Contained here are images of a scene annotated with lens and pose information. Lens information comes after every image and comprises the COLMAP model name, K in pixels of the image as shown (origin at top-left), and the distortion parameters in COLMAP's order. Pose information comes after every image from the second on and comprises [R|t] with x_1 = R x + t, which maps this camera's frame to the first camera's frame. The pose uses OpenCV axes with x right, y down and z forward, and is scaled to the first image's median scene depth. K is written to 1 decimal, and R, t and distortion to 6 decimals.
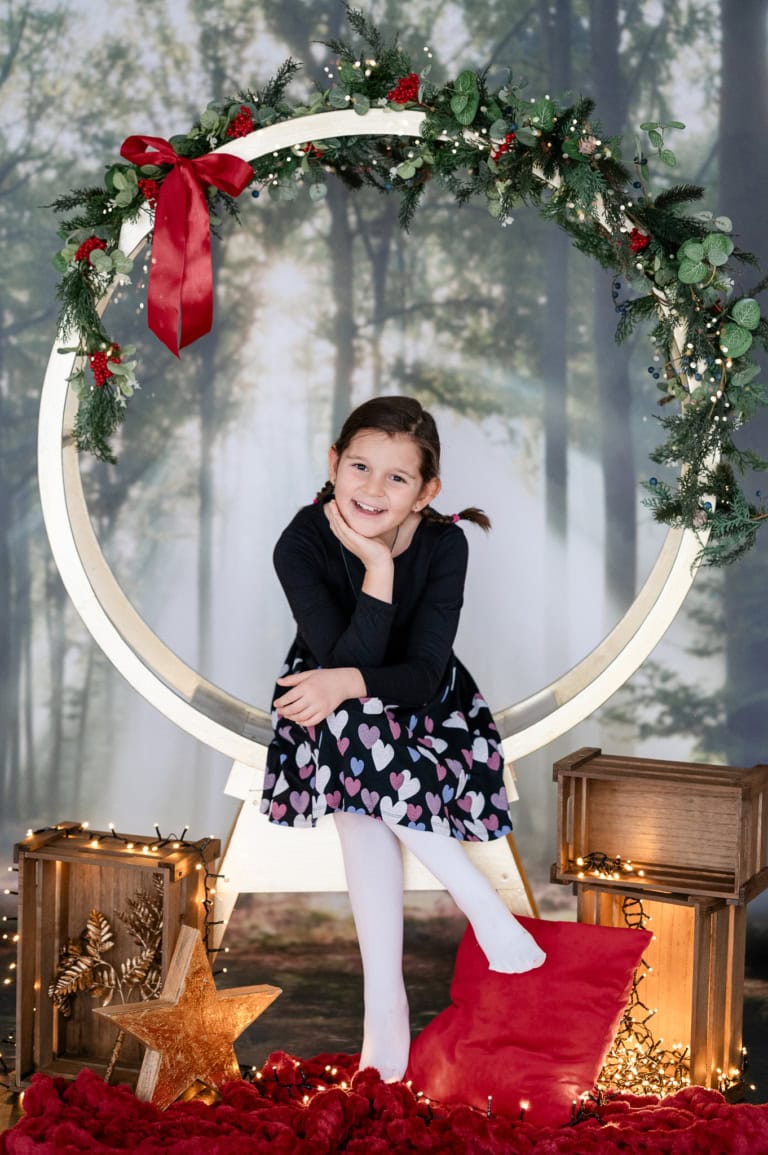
lens RADIAL K [[3304.3, 0, 384.6], [0, 3304.3, 602.5], [0, 0, 1]] dist [0.053718, -1.026398]
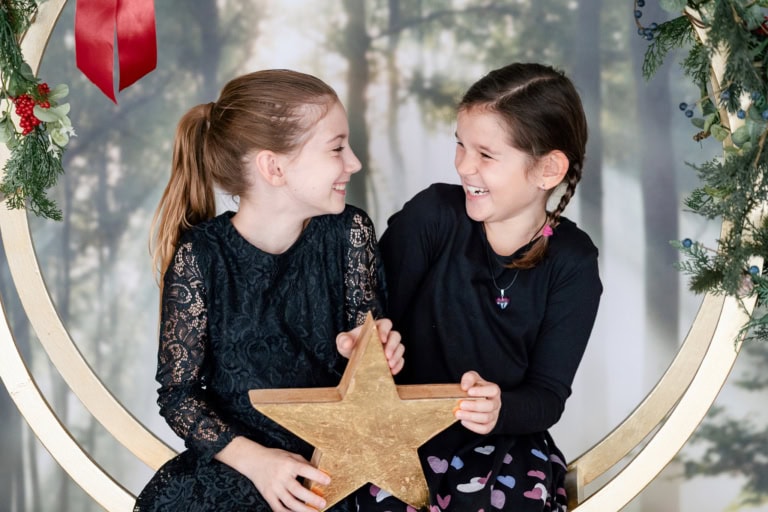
lens RADIAL K [[2197.1, 0, 384.0], [0, 2197.1, 256.0], [0, 0, 1]] dist [0.053718, -1.026398]
pose [[0.997015, -0.010169, -0.076538, 0.047306], [0.014104, 0.998597, 0.051041, -0.061563], [0.075912, -0.051968, 0.995759, 0.442700]]
